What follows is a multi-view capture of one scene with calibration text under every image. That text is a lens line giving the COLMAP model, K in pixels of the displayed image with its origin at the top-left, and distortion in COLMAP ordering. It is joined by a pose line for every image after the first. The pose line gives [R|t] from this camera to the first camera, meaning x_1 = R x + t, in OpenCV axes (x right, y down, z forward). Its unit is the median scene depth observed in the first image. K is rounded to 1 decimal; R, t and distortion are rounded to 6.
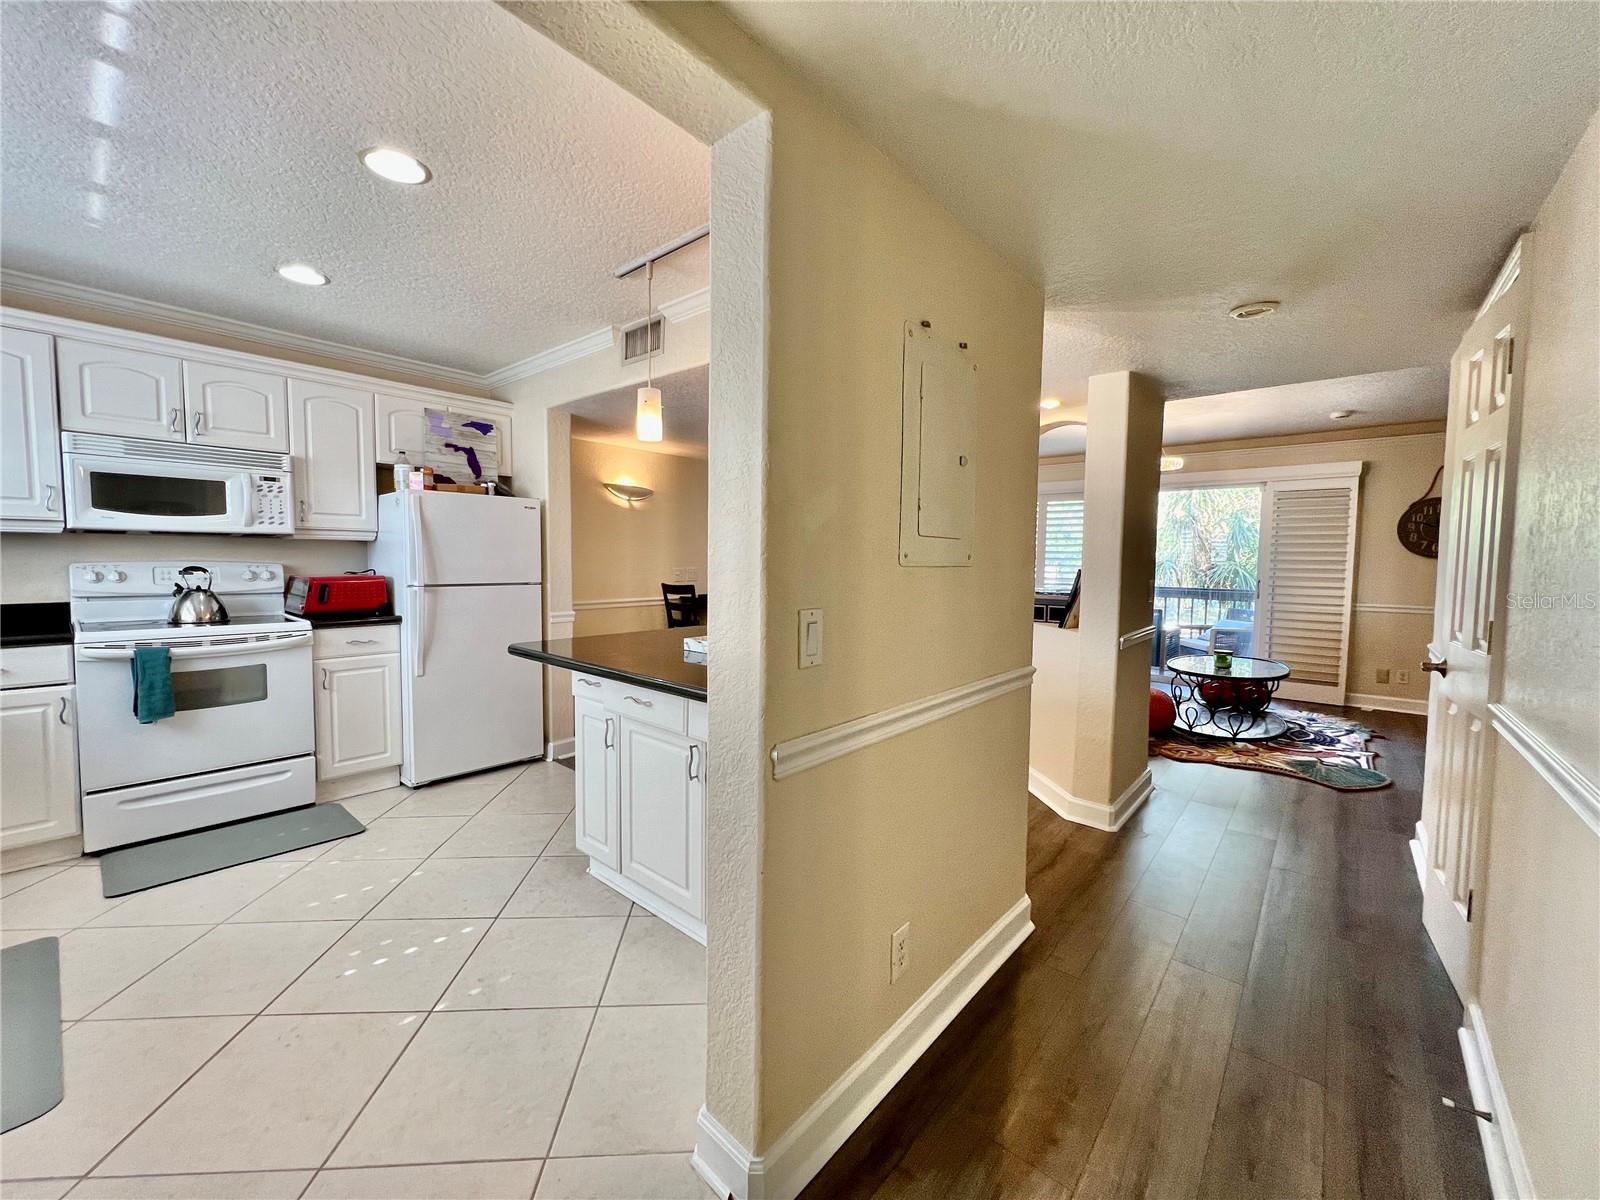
lens RADIAL K [[637.8, 0, 795.0], [0, 637.8, 596.7], [0, 0, 1]] dist [-0.000901, -0.000161]
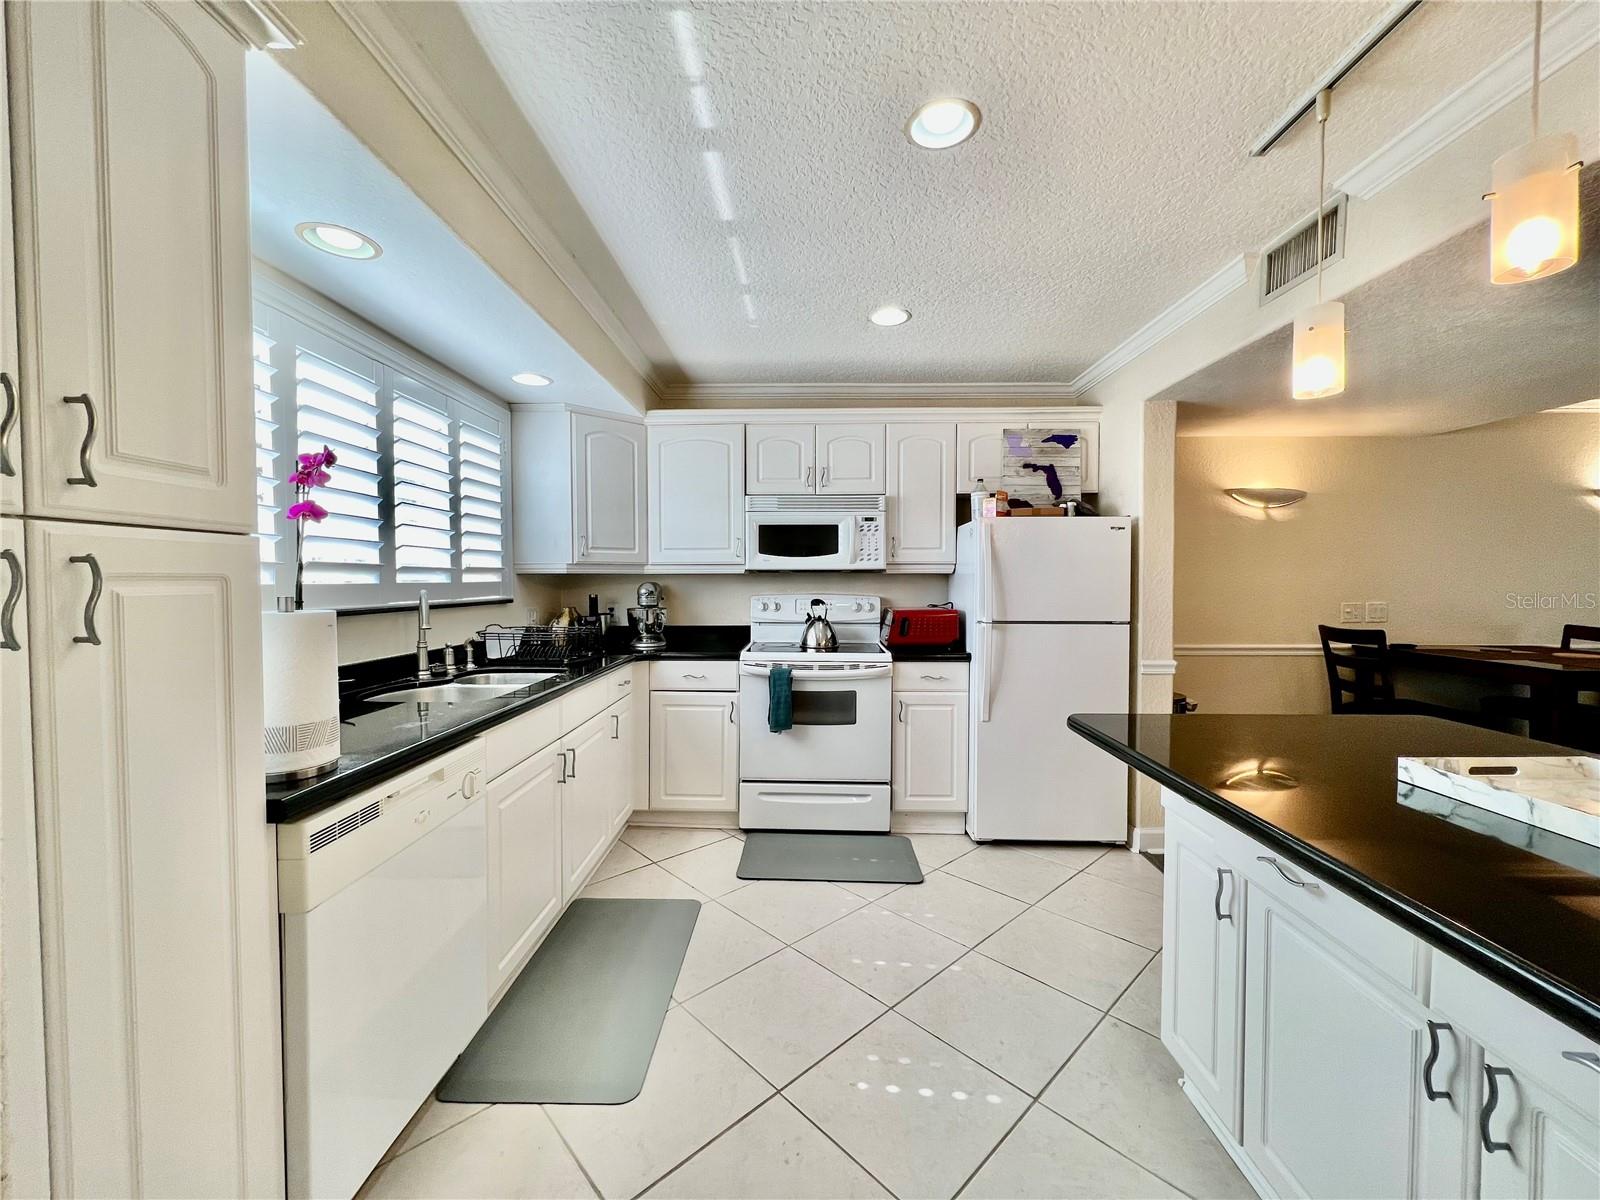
lens RADIAL K [[637.8, 0, 795.0], [0, 637.8, 596.7], [0, 0, 1]] dist [-0.000901, -0.000161]
pose [[0.635515, 0.008516, -0.772042, -0.063679], [-0.039202, 0.999005, -0.021250, -0.024209], [0.771093, 0.043770, 0.635216, 0.215448]]
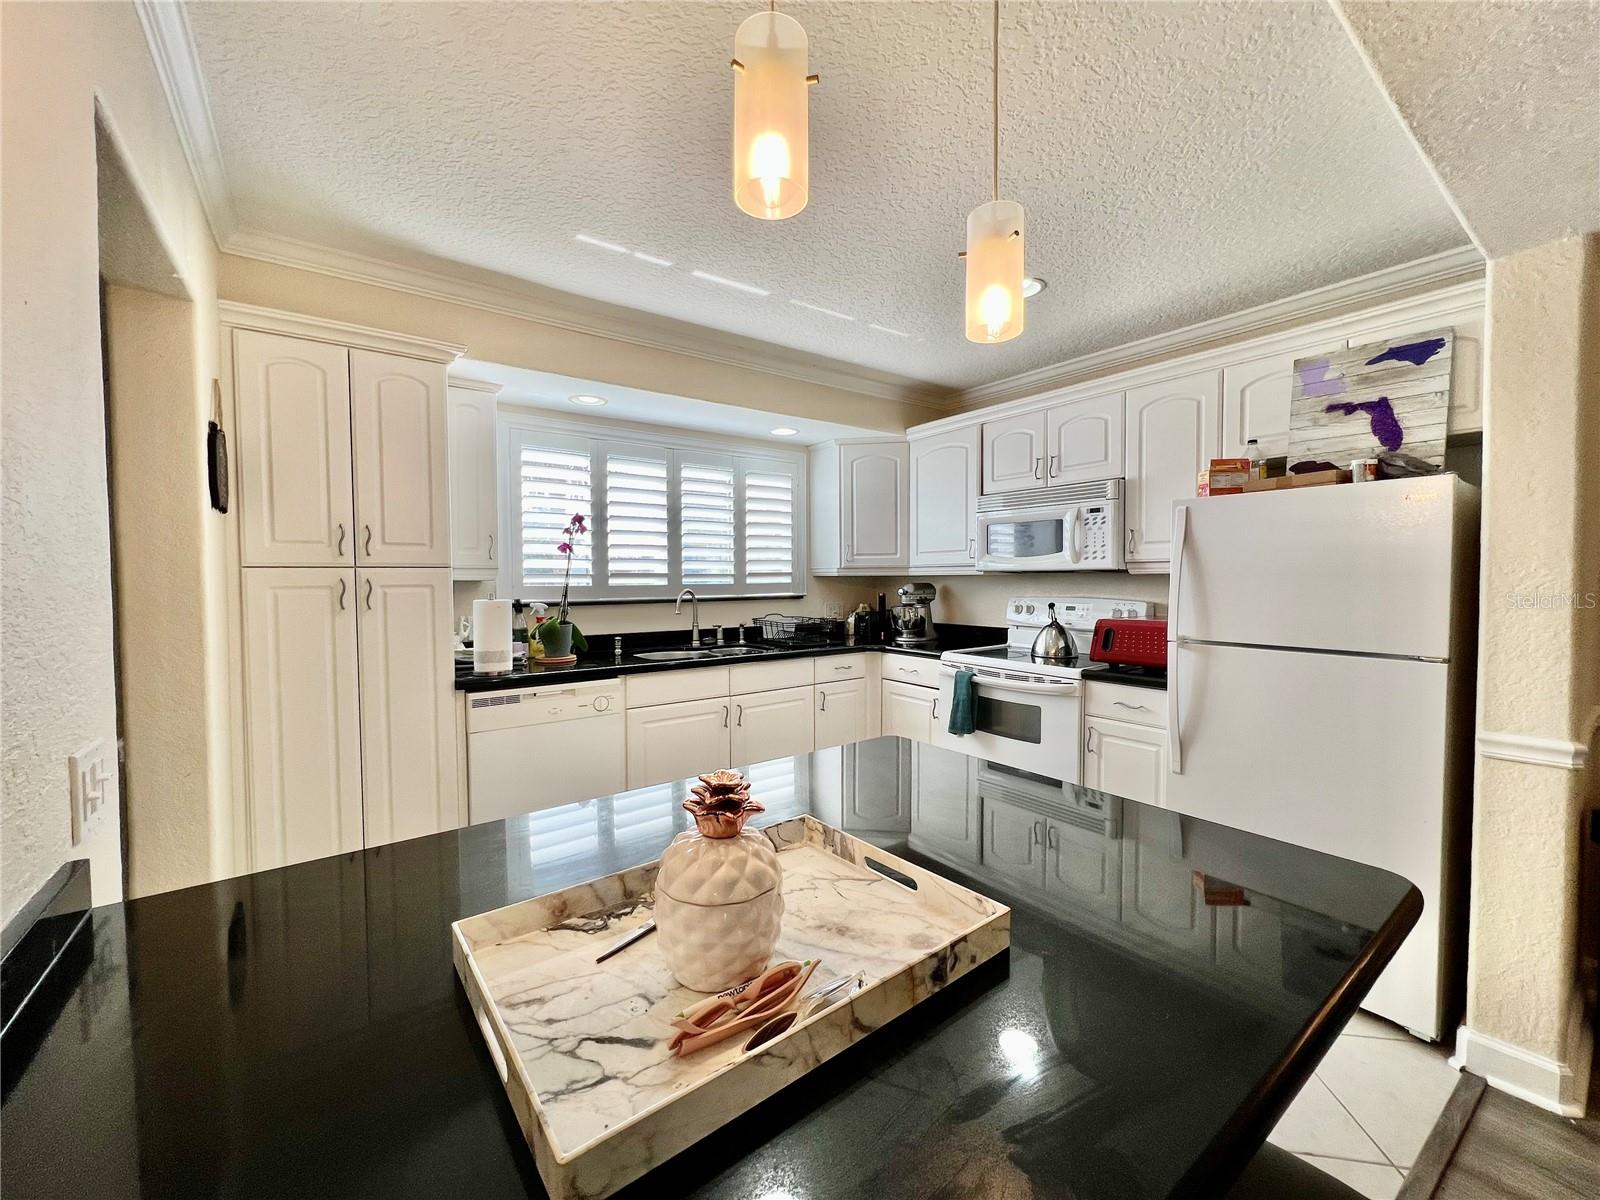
lens RADIAL K [[637.8, 0, 795.0], [0, 637.8, 596.7], [0, 0, 1]] dist [-0.000901, -0.000161]
pose [[-0.222211, 0.020205, -0.974789, 0.168819], [-0.057158, 0.997796, 0.033712, -0.065741], [0.973322, 0.063209, -0.220566, 0.780290]]
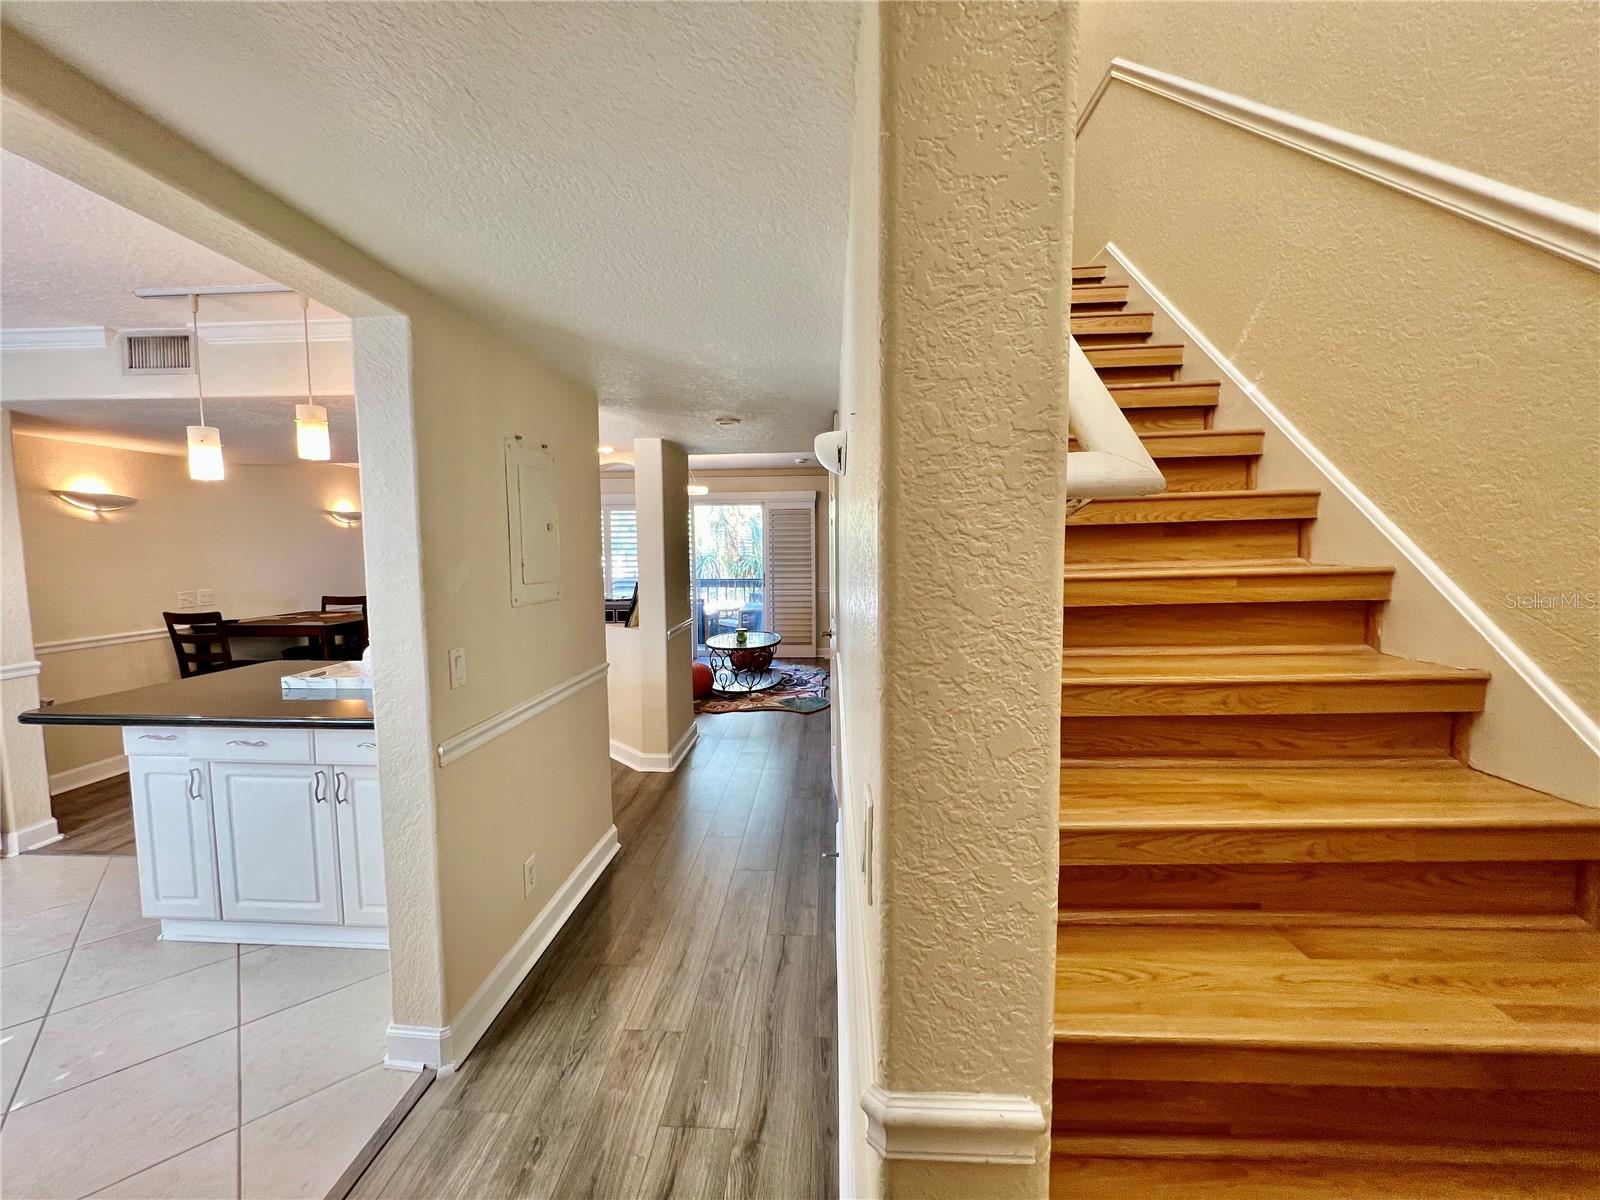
lens RADIAL K [[634.0, 0, 795.4], [0, 634.0, 597.1], [0, 0, 1]] dist [-0.000275, 0.000108]
pose [[0.793398, -0.065474, 0.605171, -0.090730], [0.054865, 0.997844, 0.036028, -0.041868], [-0.606225, 0.004618, 0.795280, -0.246131]]
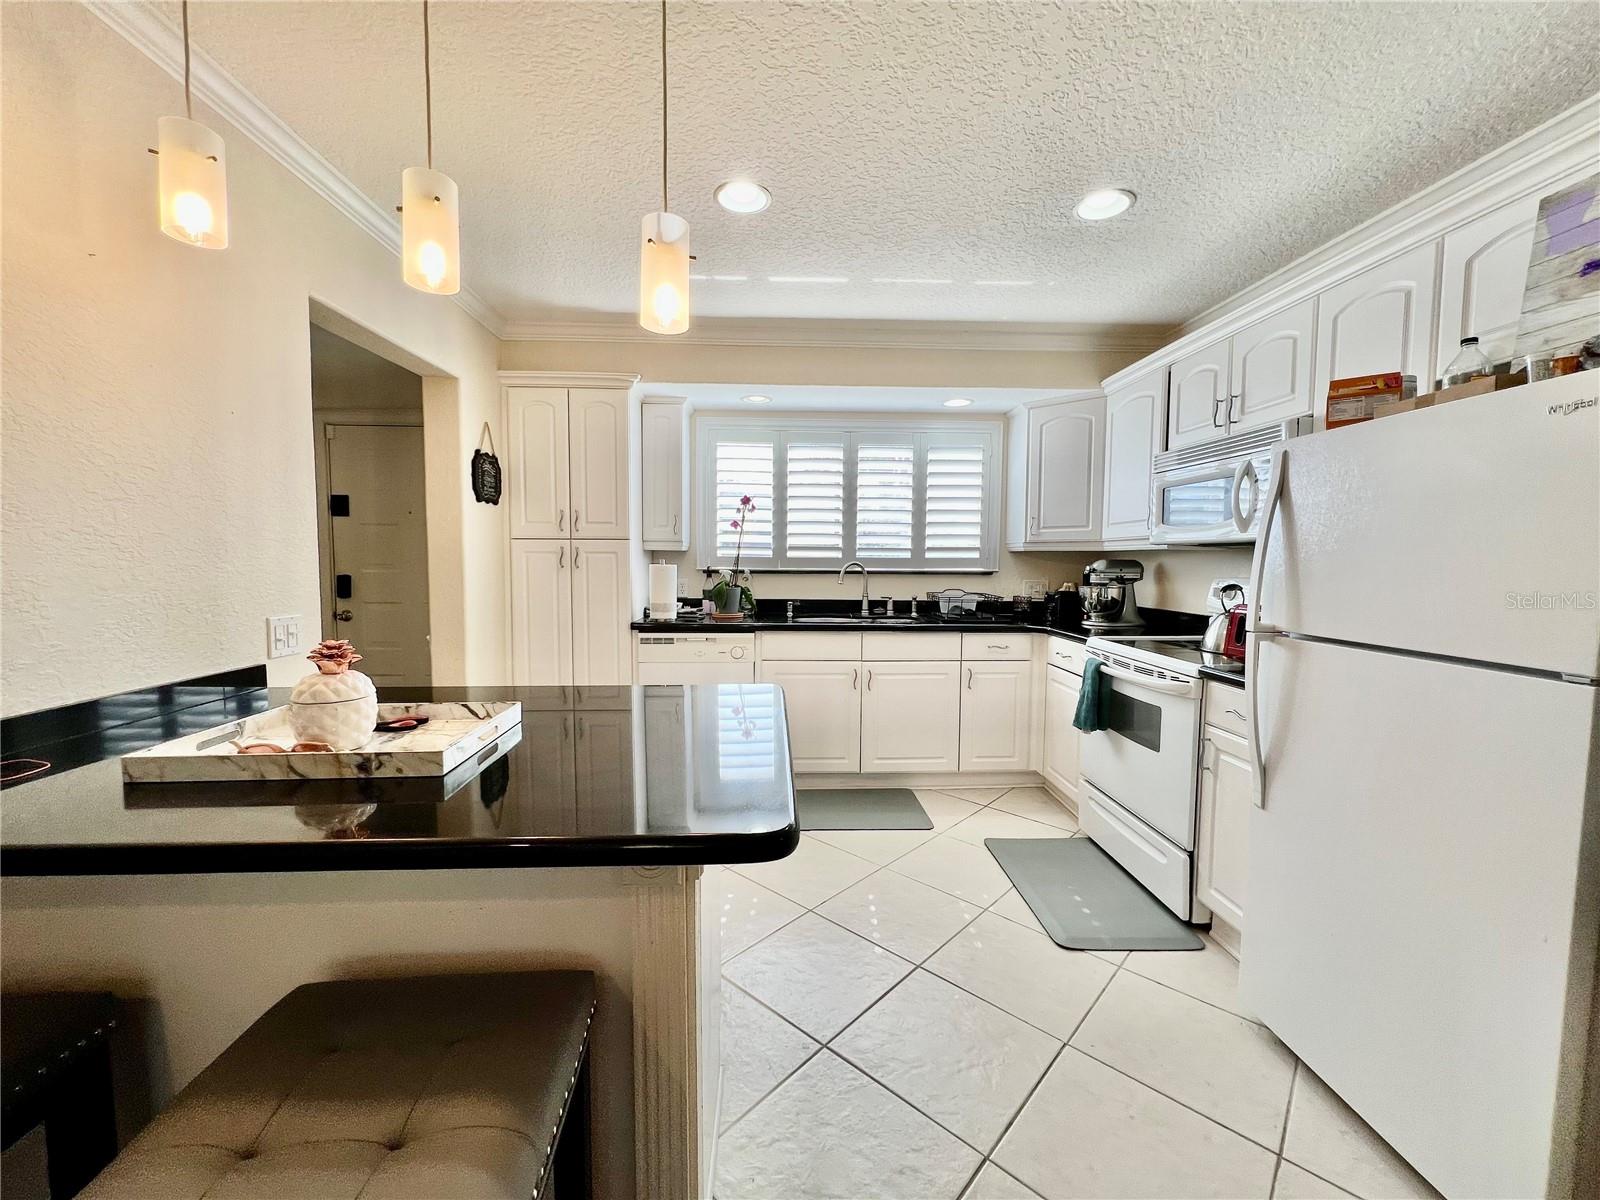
lens RADIAL K [[637.8, 0, 795.0], [0, 637.8, 596.7], [0, 0, 1]] dist [-0.000901, -0.000161]
pose [[-0.728604, 0.024469, -0.684498, 0.031943], [-0.057804, 0.993600, 0.097047, -0.075254], [0.682492, 0.110276, -0.722526, 1.153792]]
